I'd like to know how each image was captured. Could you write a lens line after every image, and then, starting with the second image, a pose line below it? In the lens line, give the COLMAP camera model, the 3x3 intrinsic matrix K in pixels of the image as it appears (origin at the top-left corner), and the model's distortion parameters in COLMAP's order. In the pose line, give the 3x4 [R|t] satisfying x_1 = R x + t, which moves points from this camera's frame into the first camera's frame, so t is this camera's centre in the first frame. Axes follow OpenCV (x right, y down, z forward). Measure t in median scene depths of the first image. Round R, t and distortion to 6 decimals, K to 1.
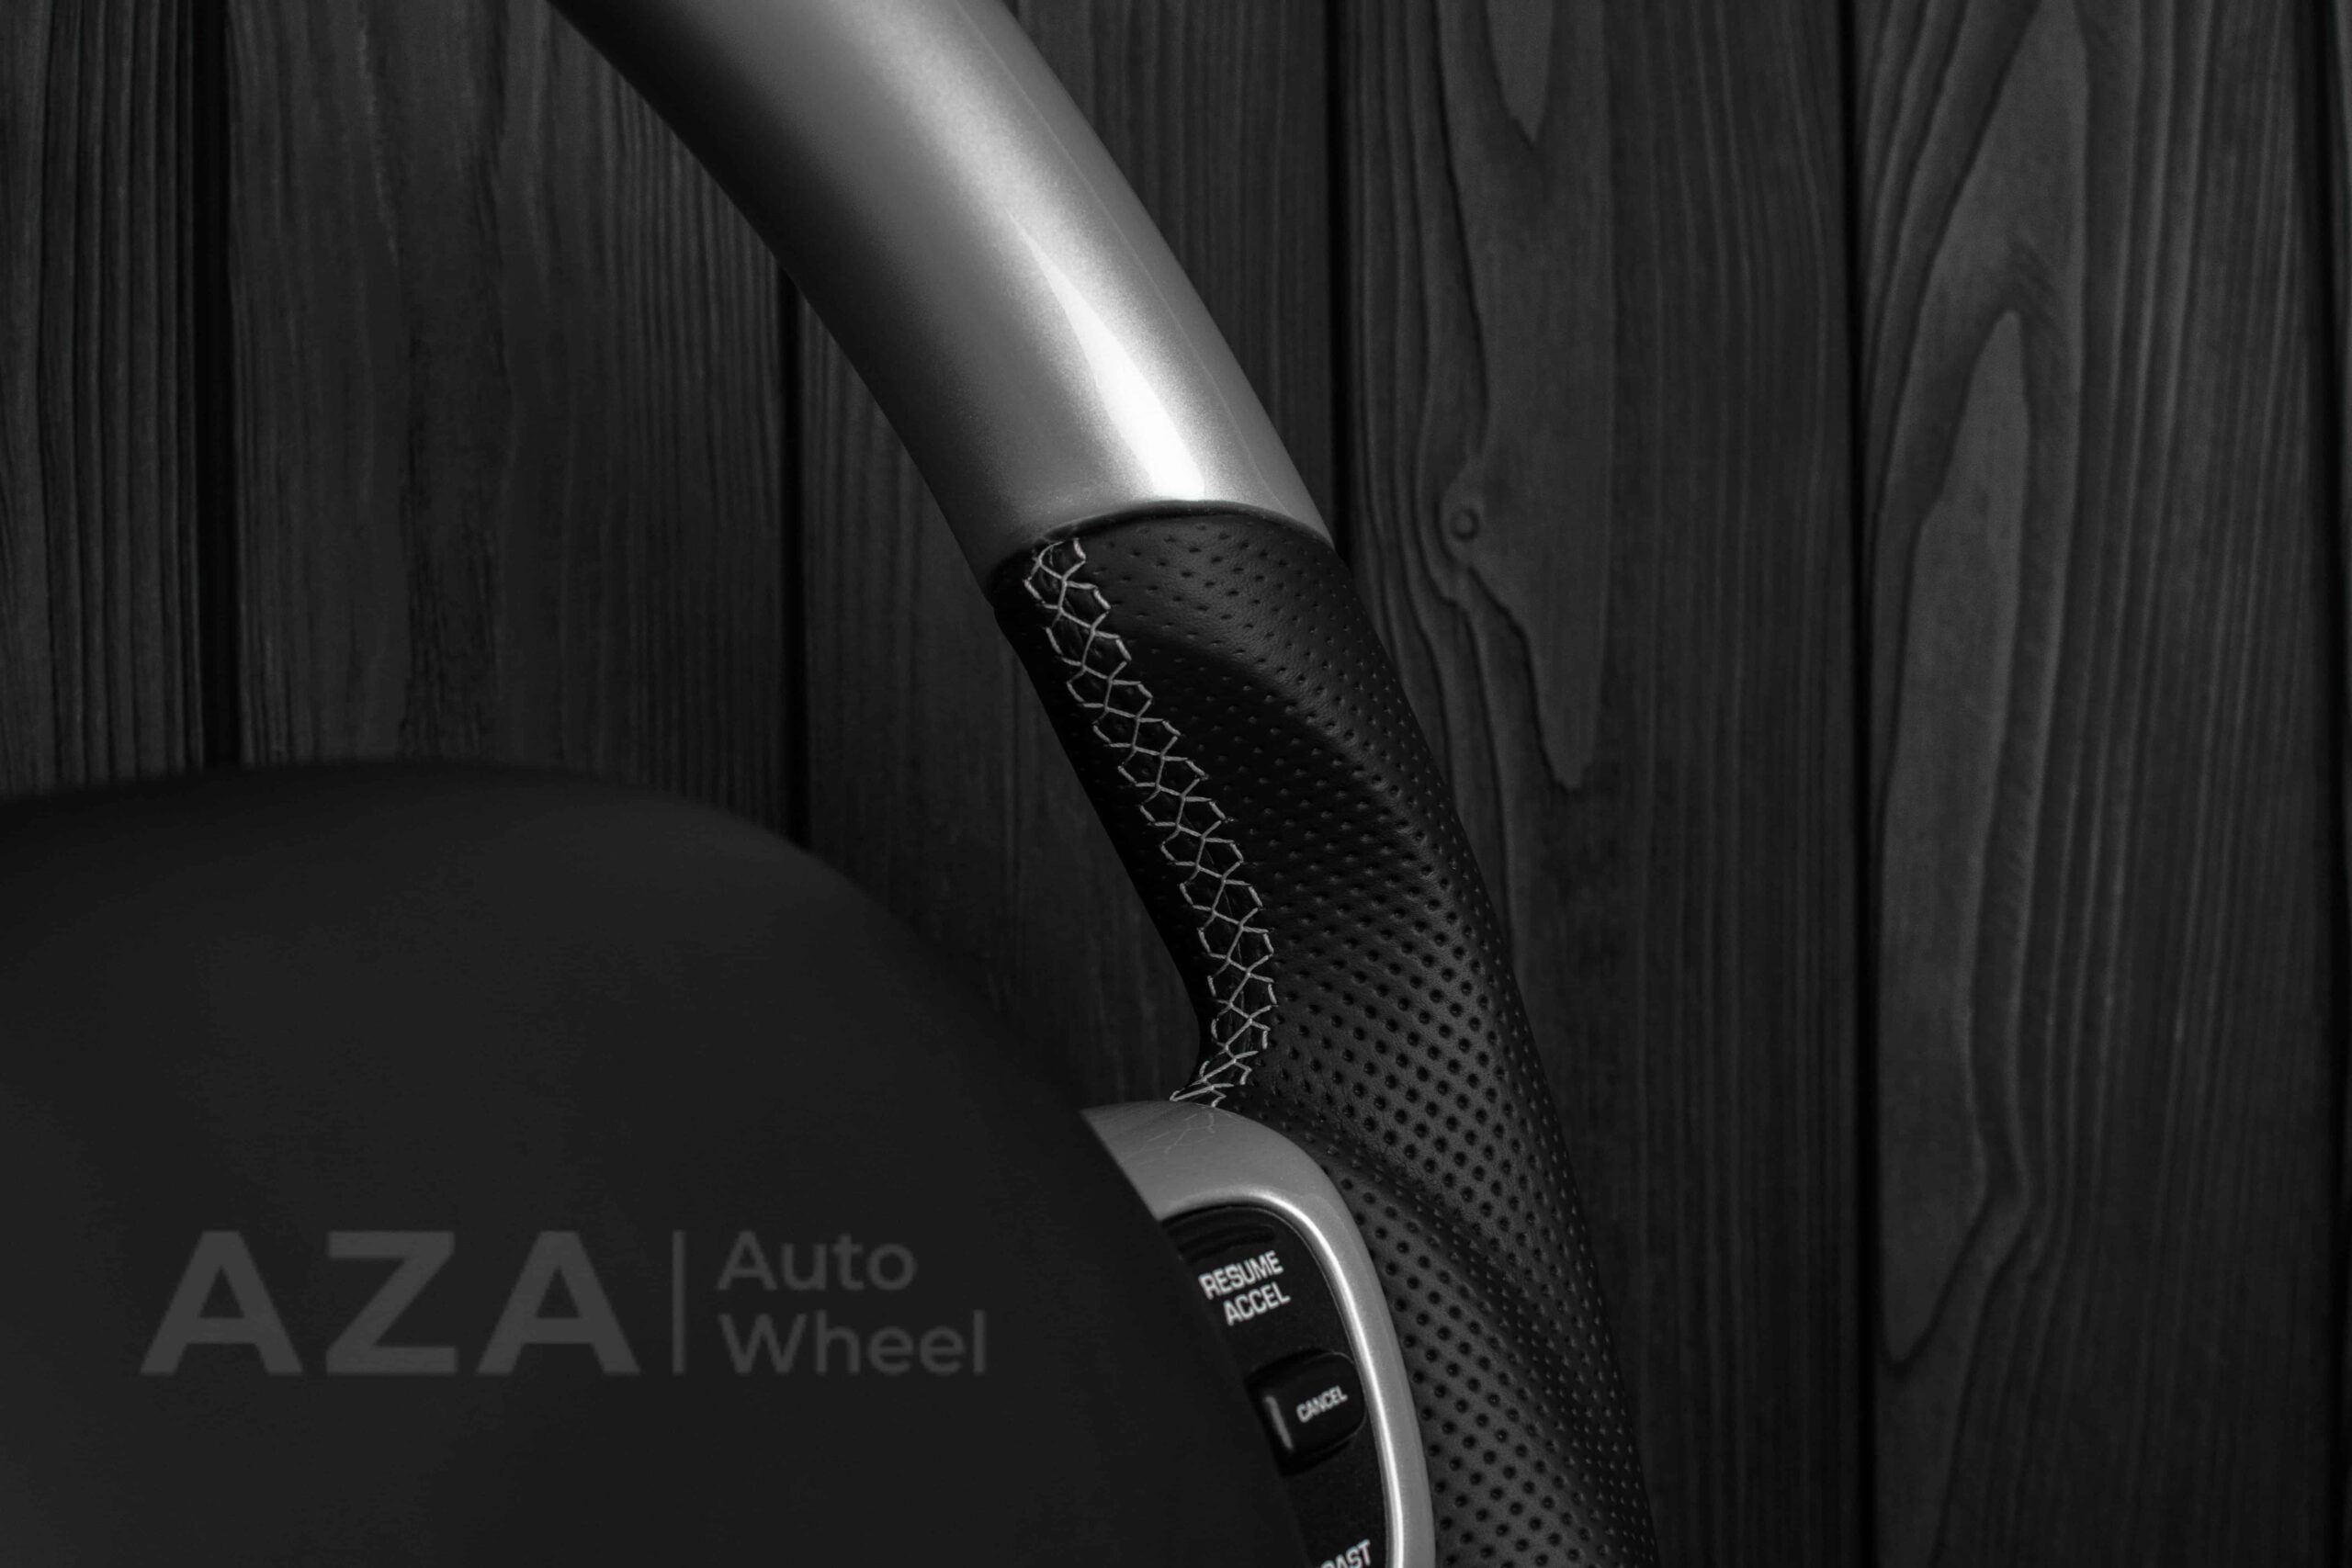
lens RADIAL K [[3632.4, 0, 1177.3], [0, 3632.4, 762.0], [0, 0, 1]] dist [-0.159145, 0.000000]
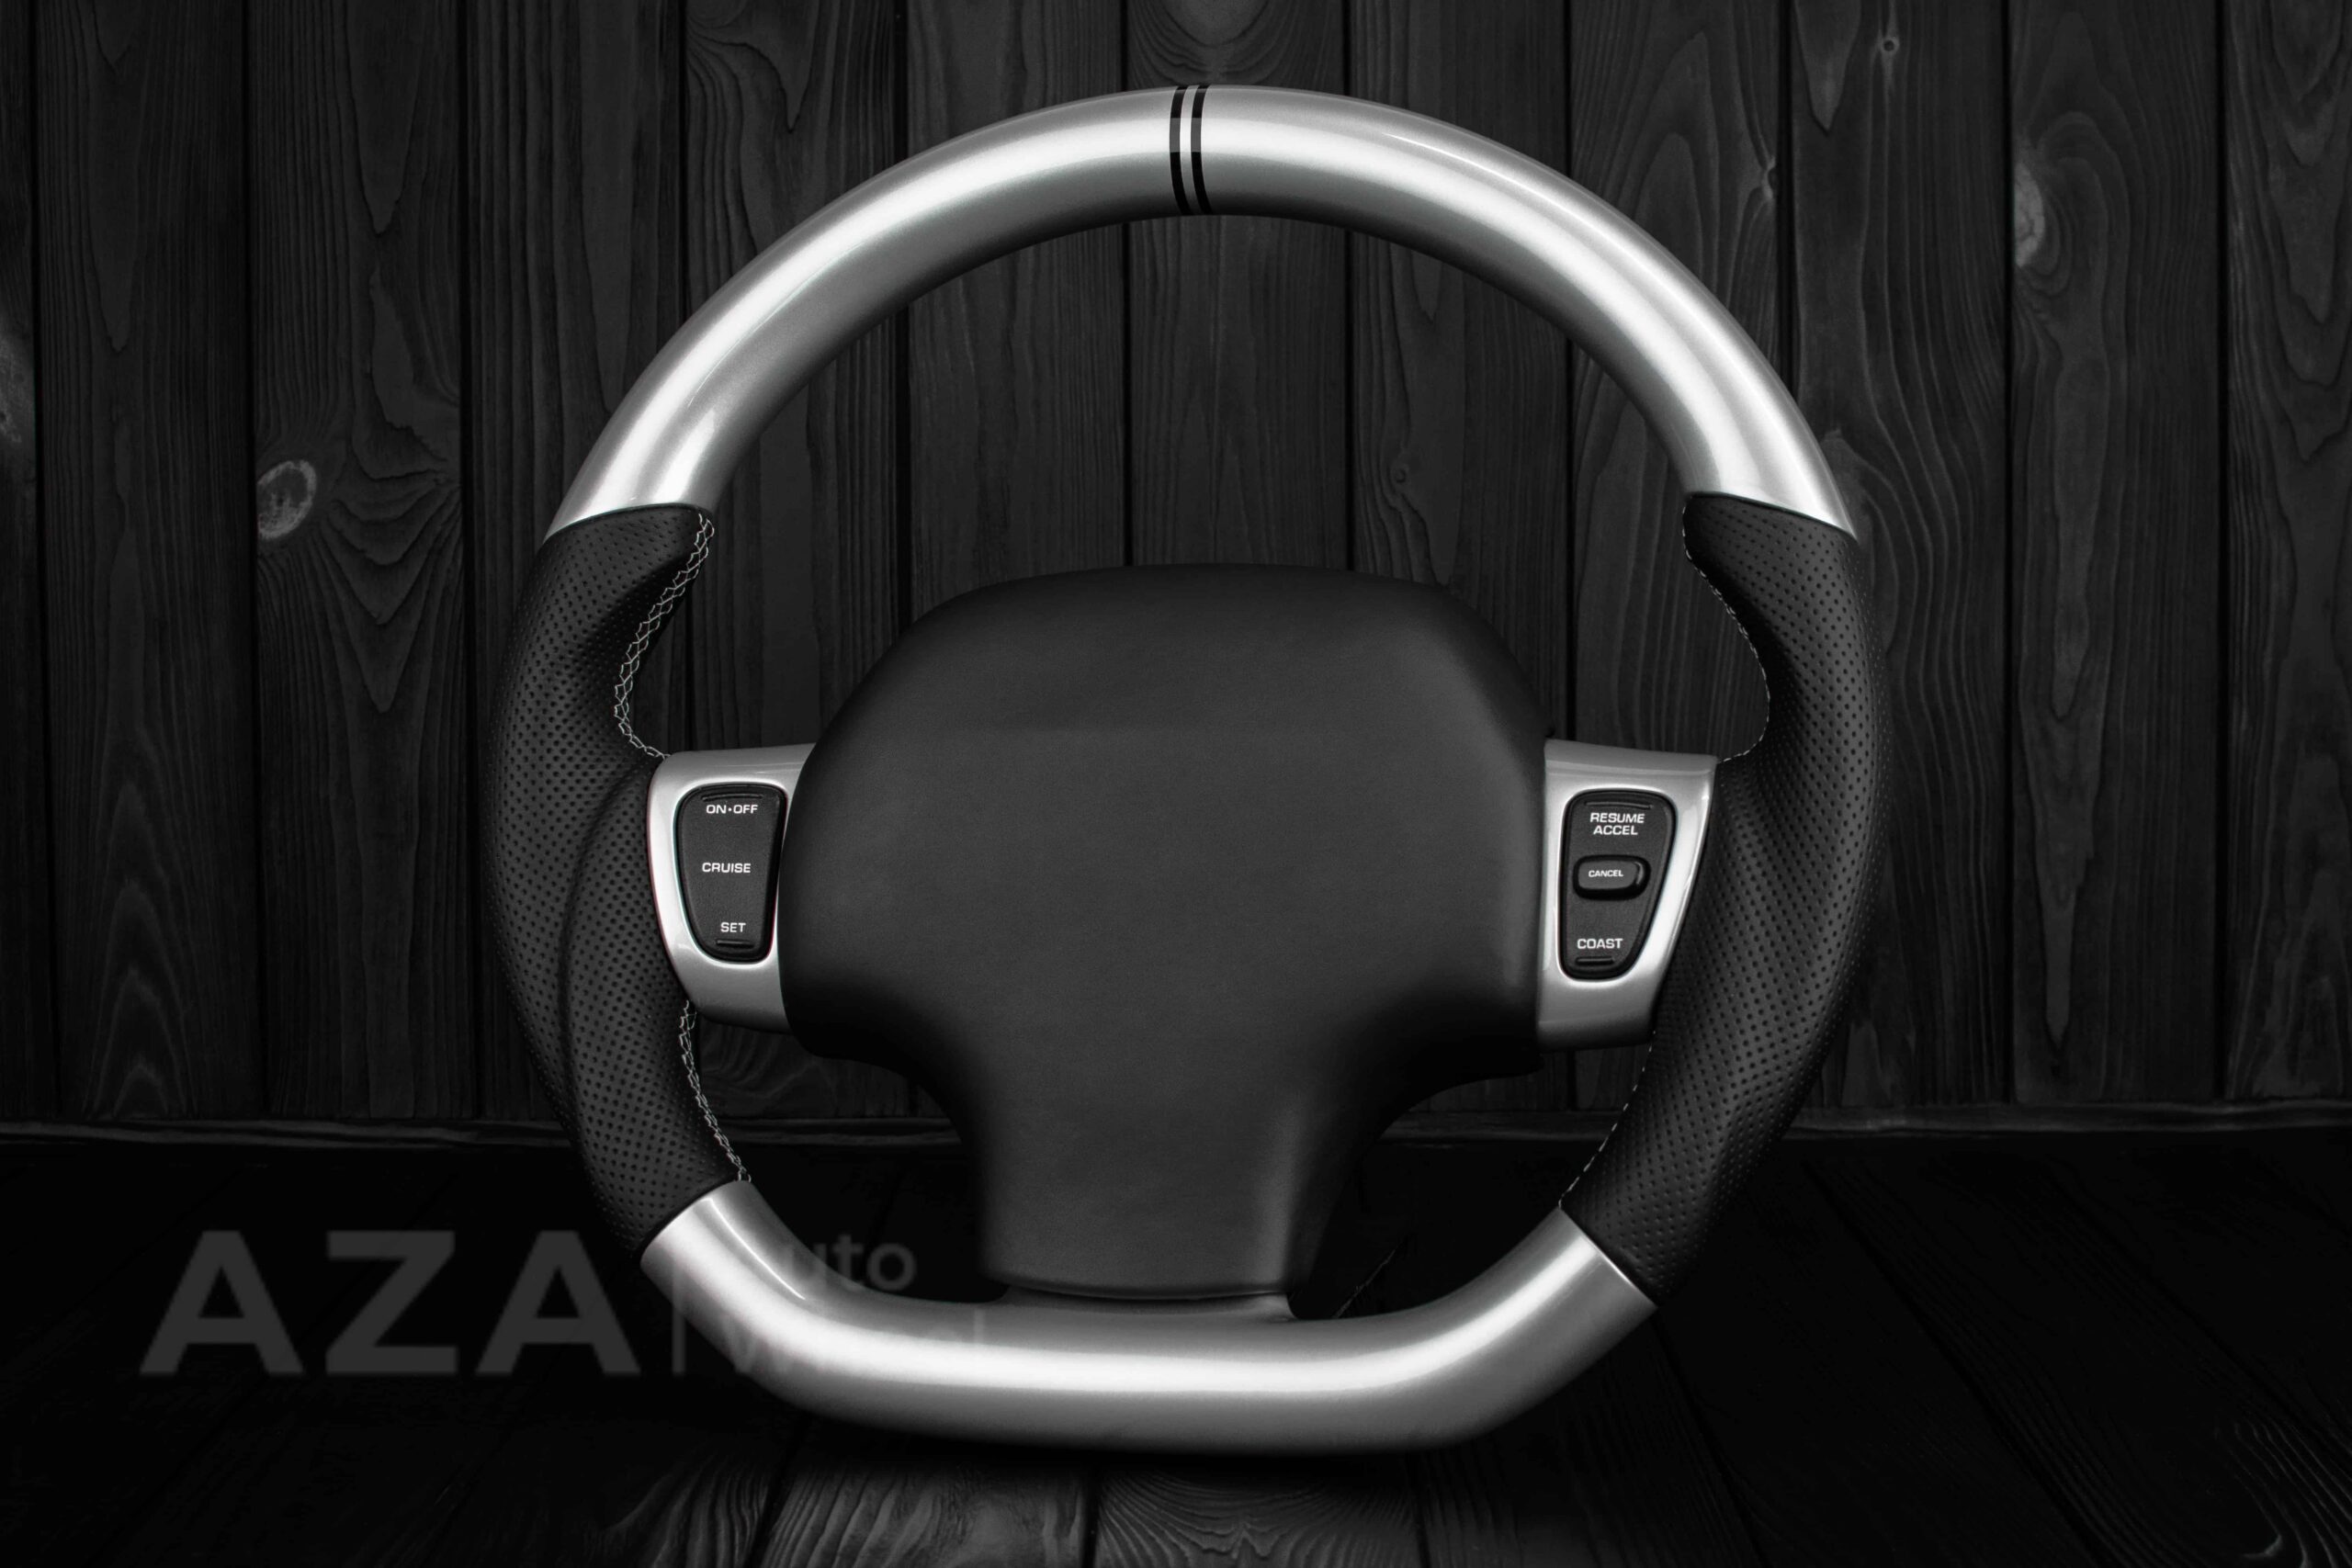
lens RADIAL K [[3632.4, 0, 1147.1], [0, 3632.4, 841.7], [0, 0, 1]] dist [-0.159145, 0.000000]
pose [[0.985651, 0.021271, -0.167452, 0.326572], [-0.017362, 0.999542, 0.024770, 0.124262], [0.167902, -0.021508, 0.985569, -1.453611]]
